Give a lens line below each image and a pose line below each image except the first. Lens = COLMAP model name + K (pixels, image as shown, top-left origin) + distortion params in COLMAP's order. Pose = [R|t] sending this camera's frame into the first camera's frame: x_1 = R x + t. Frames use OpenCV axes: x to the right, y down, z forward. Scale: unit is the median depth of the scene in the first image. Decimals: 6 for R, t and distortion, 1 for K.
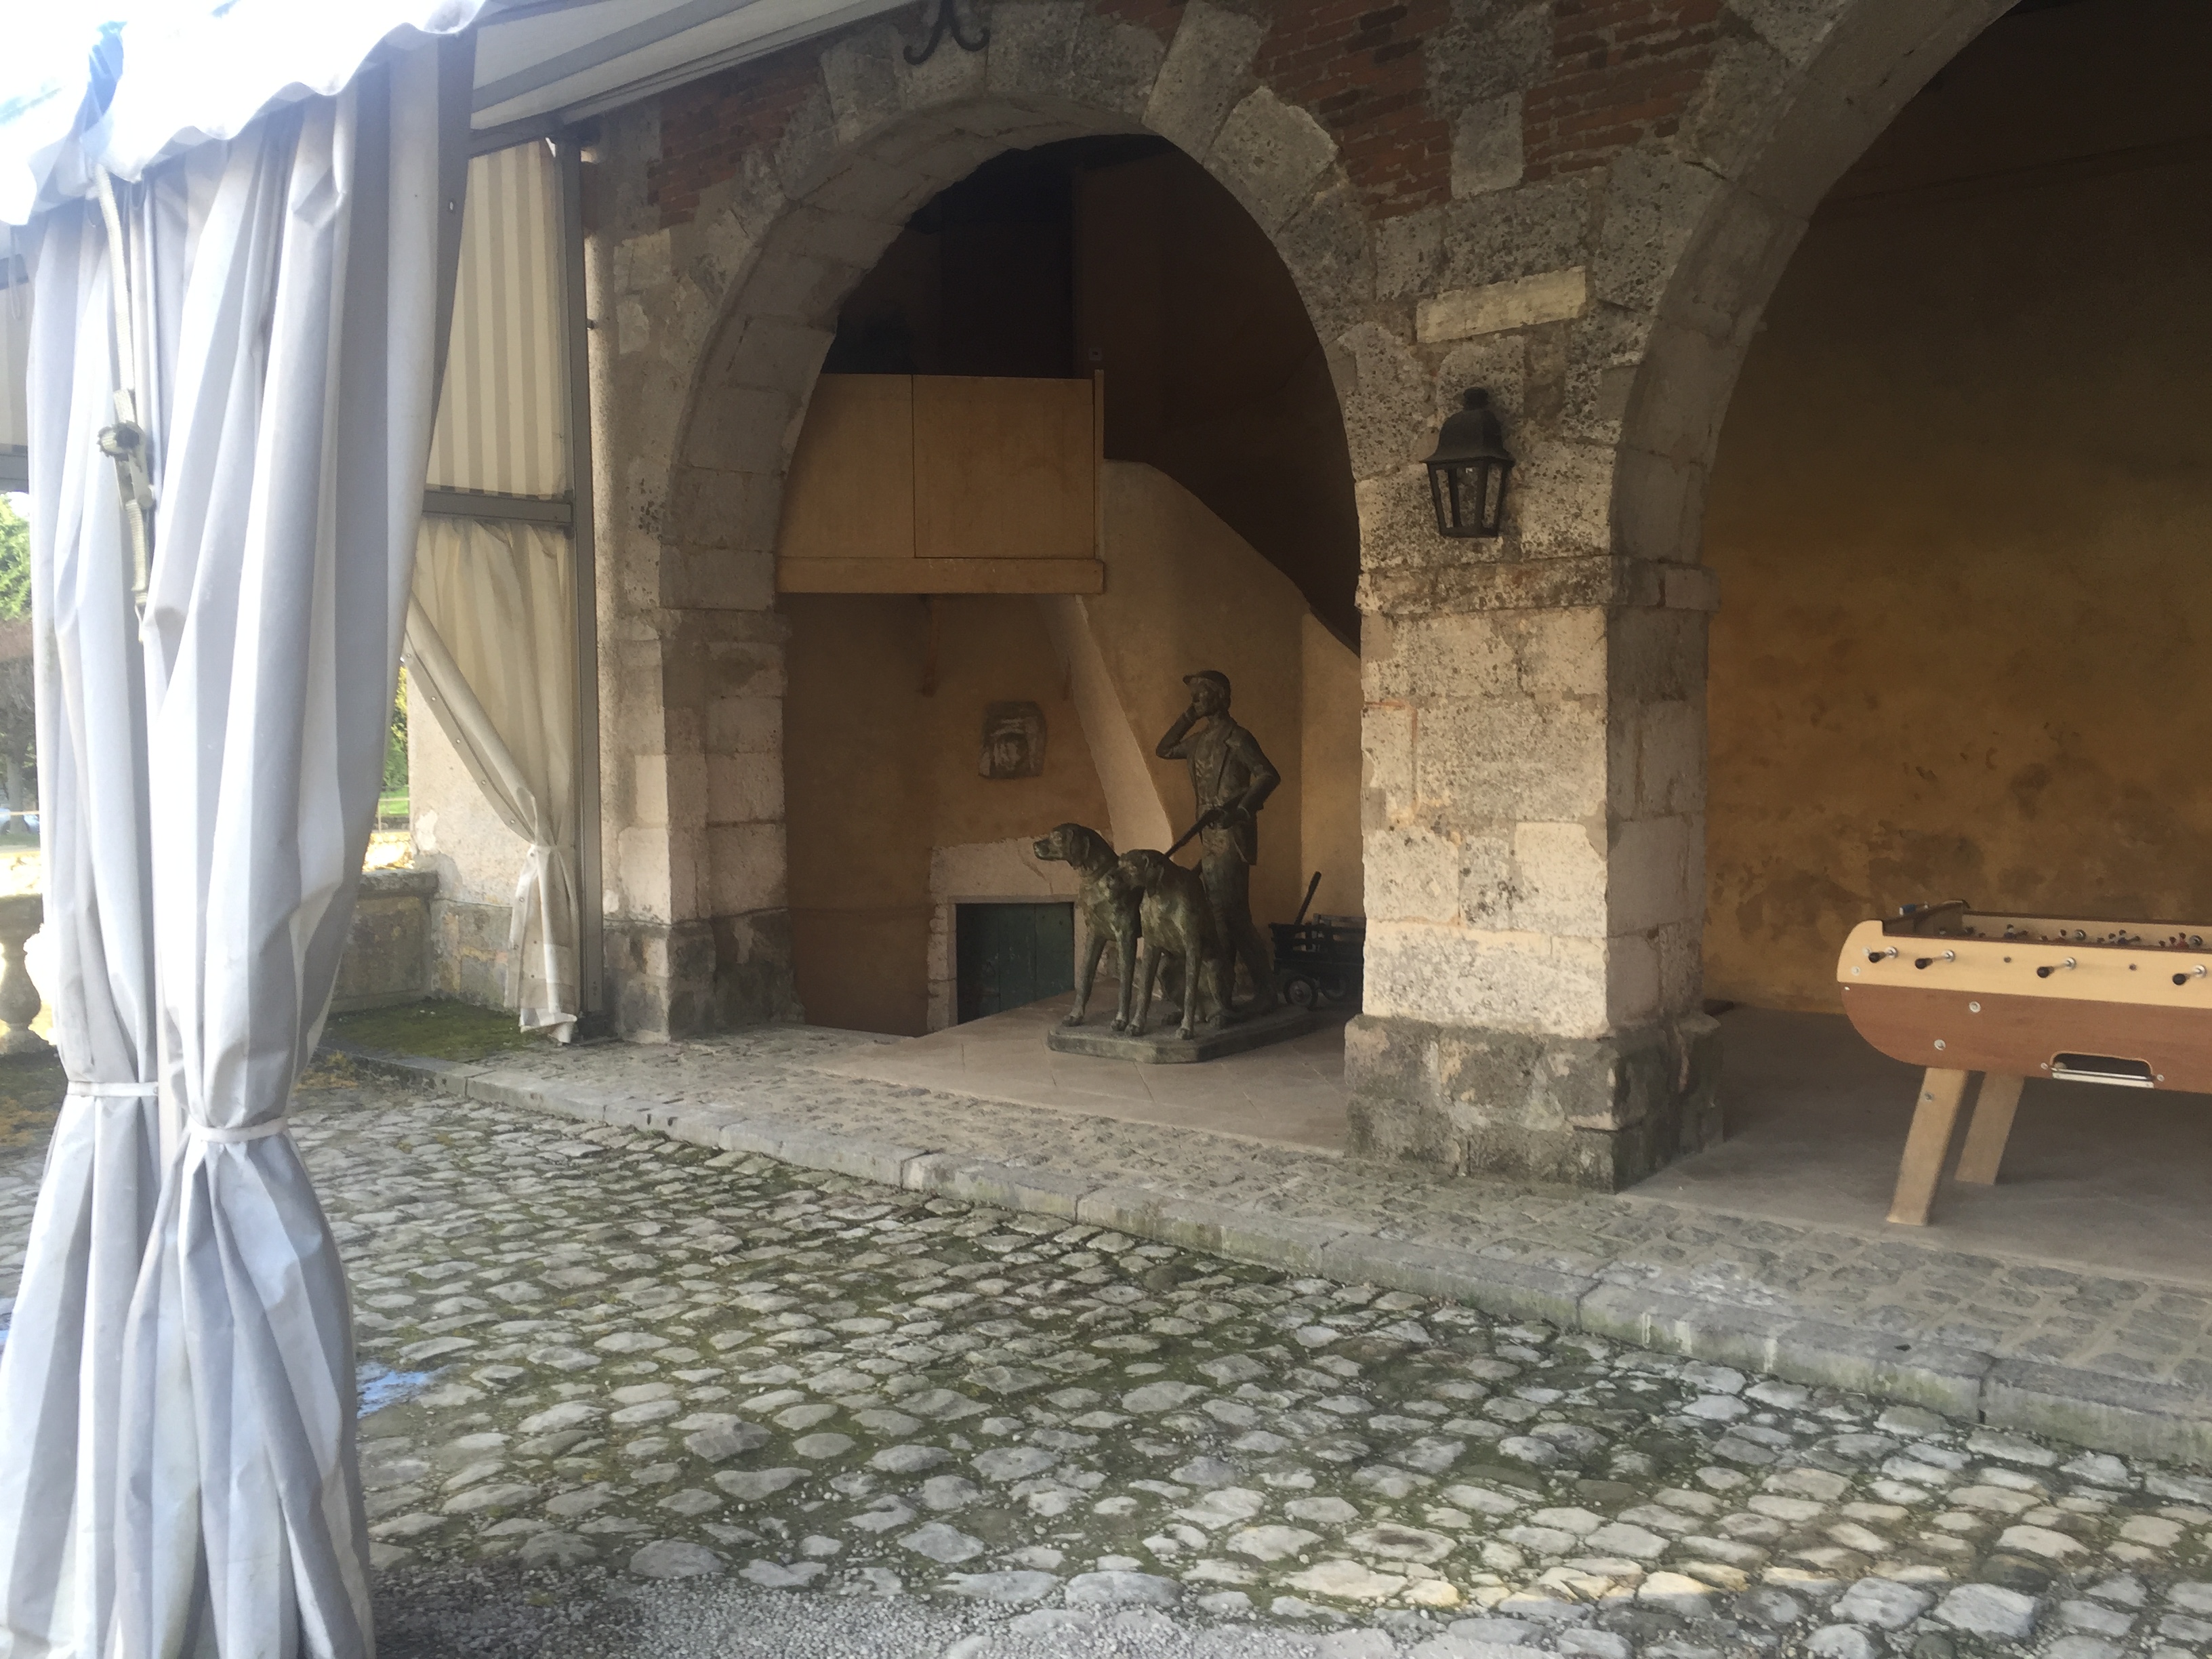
lens RADIAL K [[1878.8, 0, 1109.2], [0, 1878.8, 836.7], [0, 0, 1]] dist [-0.050494, -0.011075]
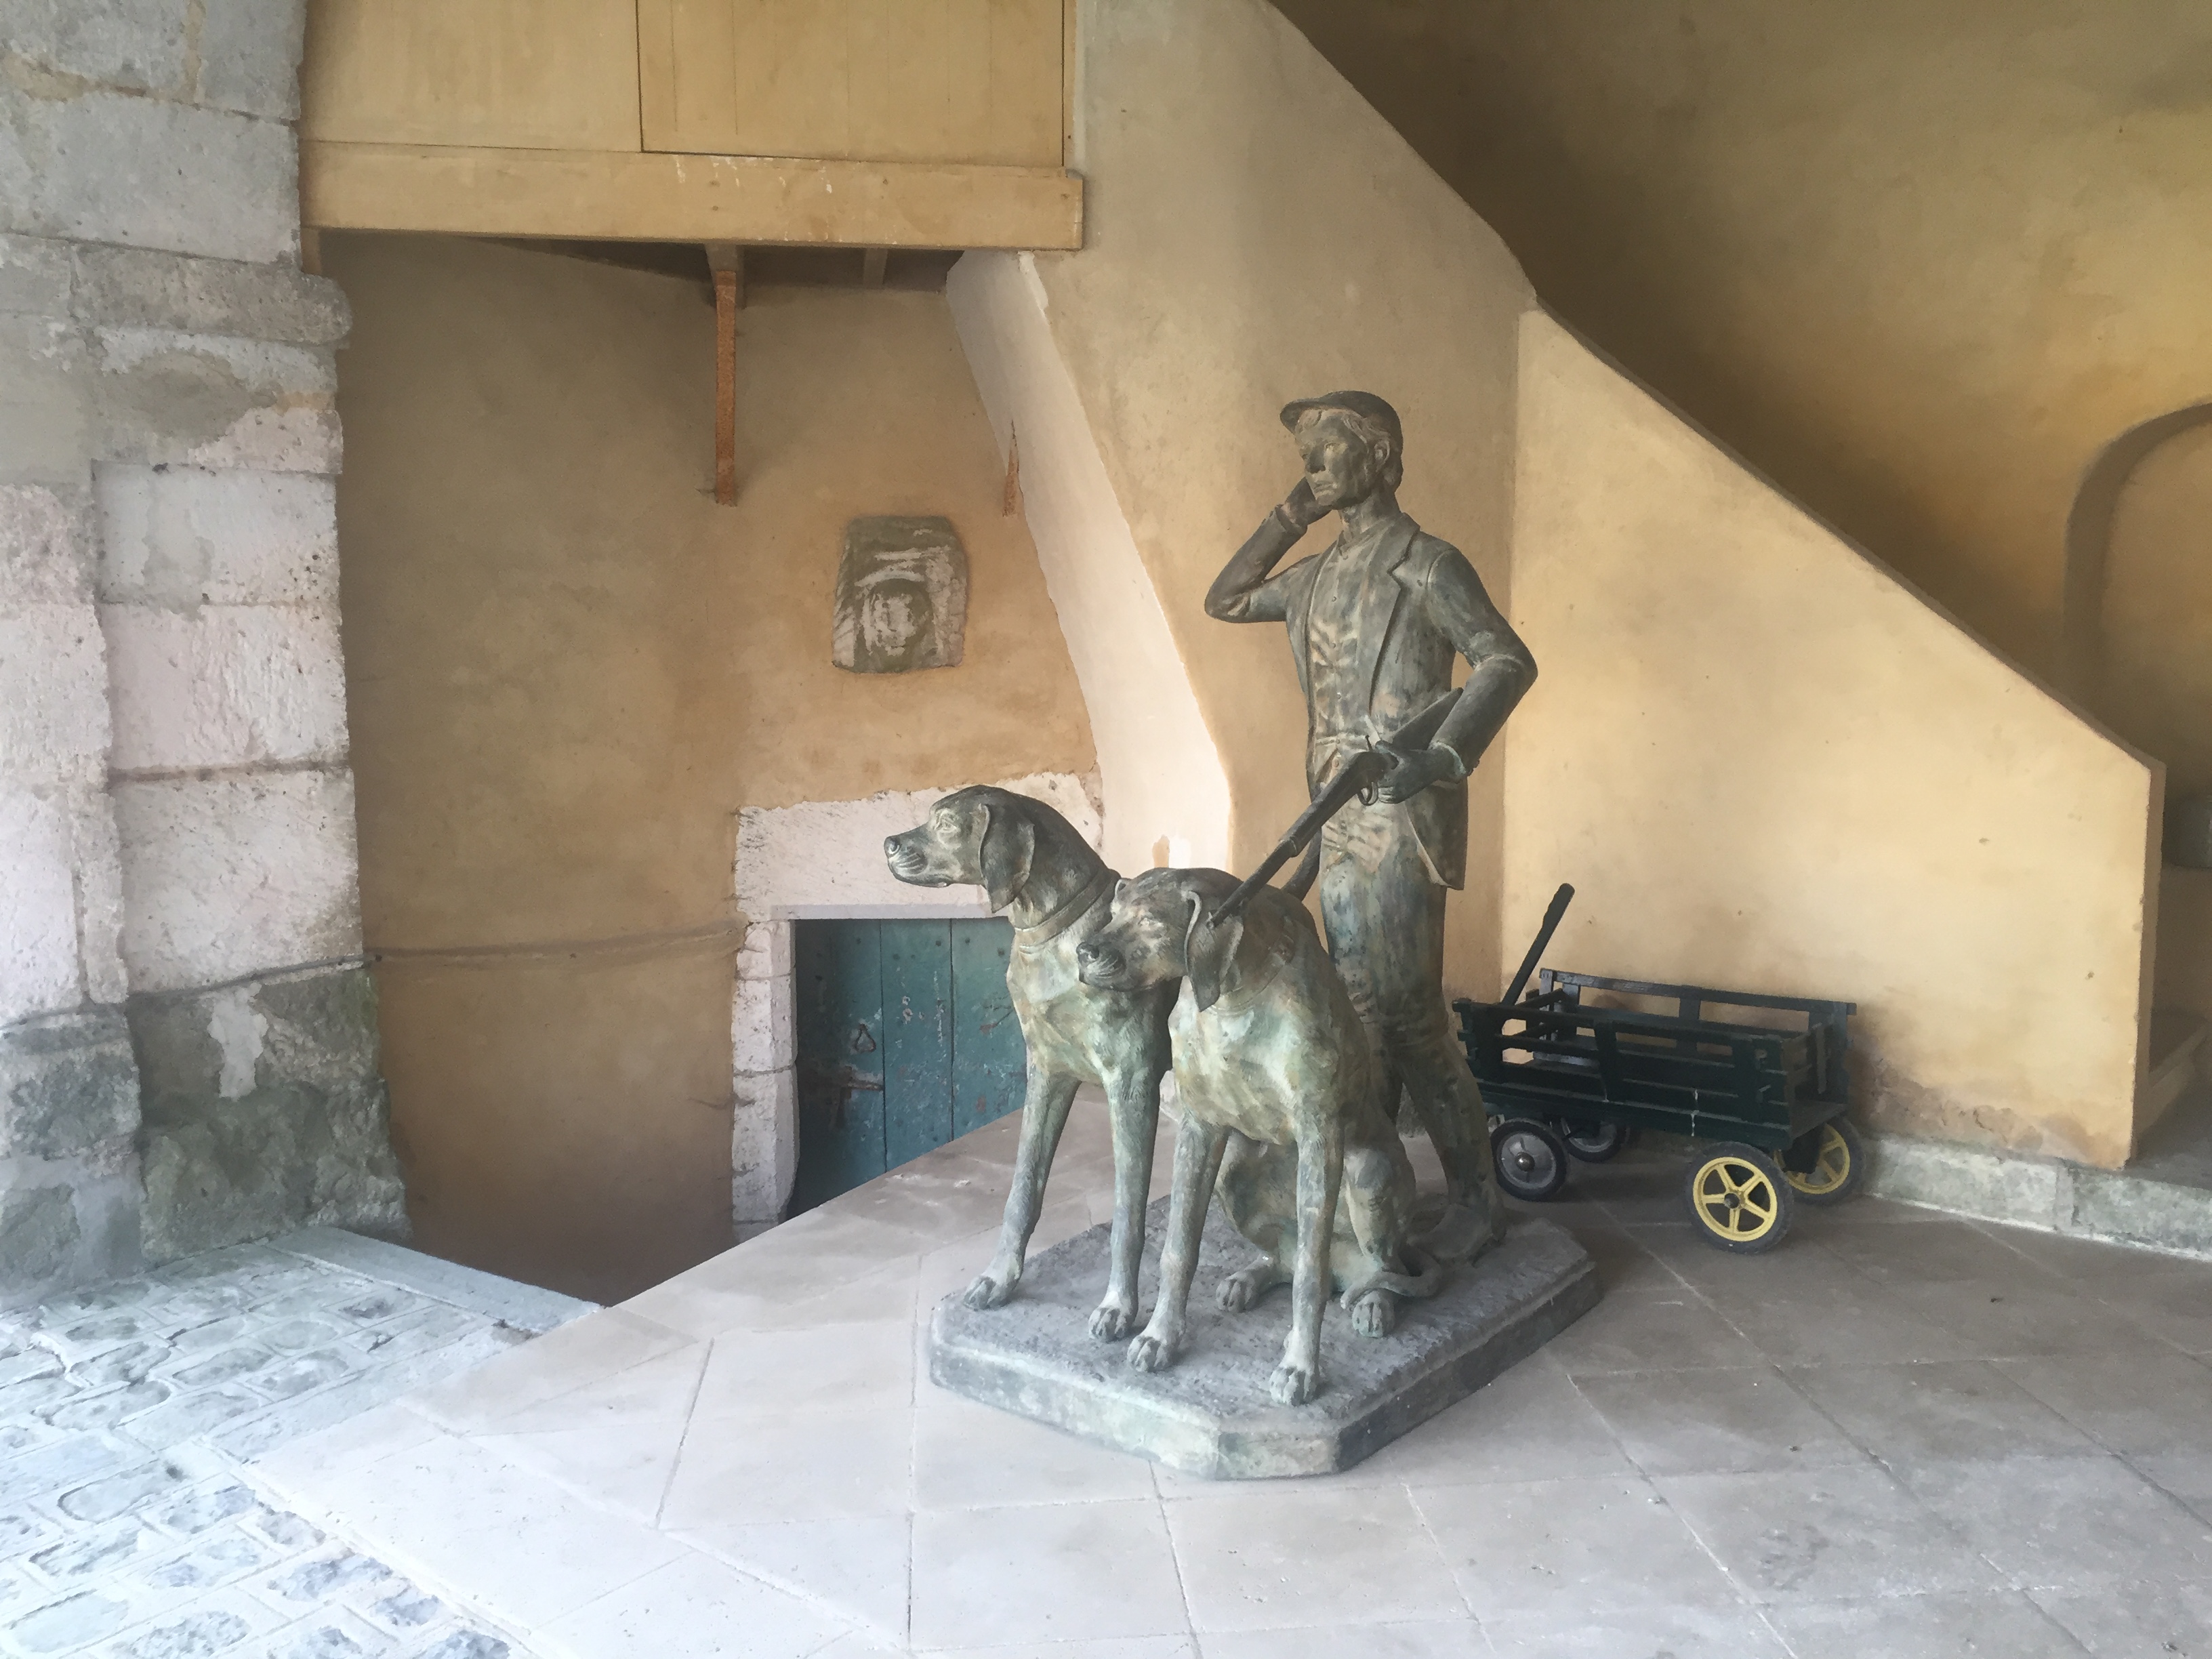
lens RADIAL K [[1878.8, 0, 1099.5], [0, 1878.8, 815.3], [0, 0, 1]] dist [-0.050494, -0.011075]
pose [[0.999980, 0.006004, -0.001907, 0.002755], [-0.005924, 0.999202, 0.039503, -0.014996], [0.002143, -0.039490, 0.999218, 0.582097]]
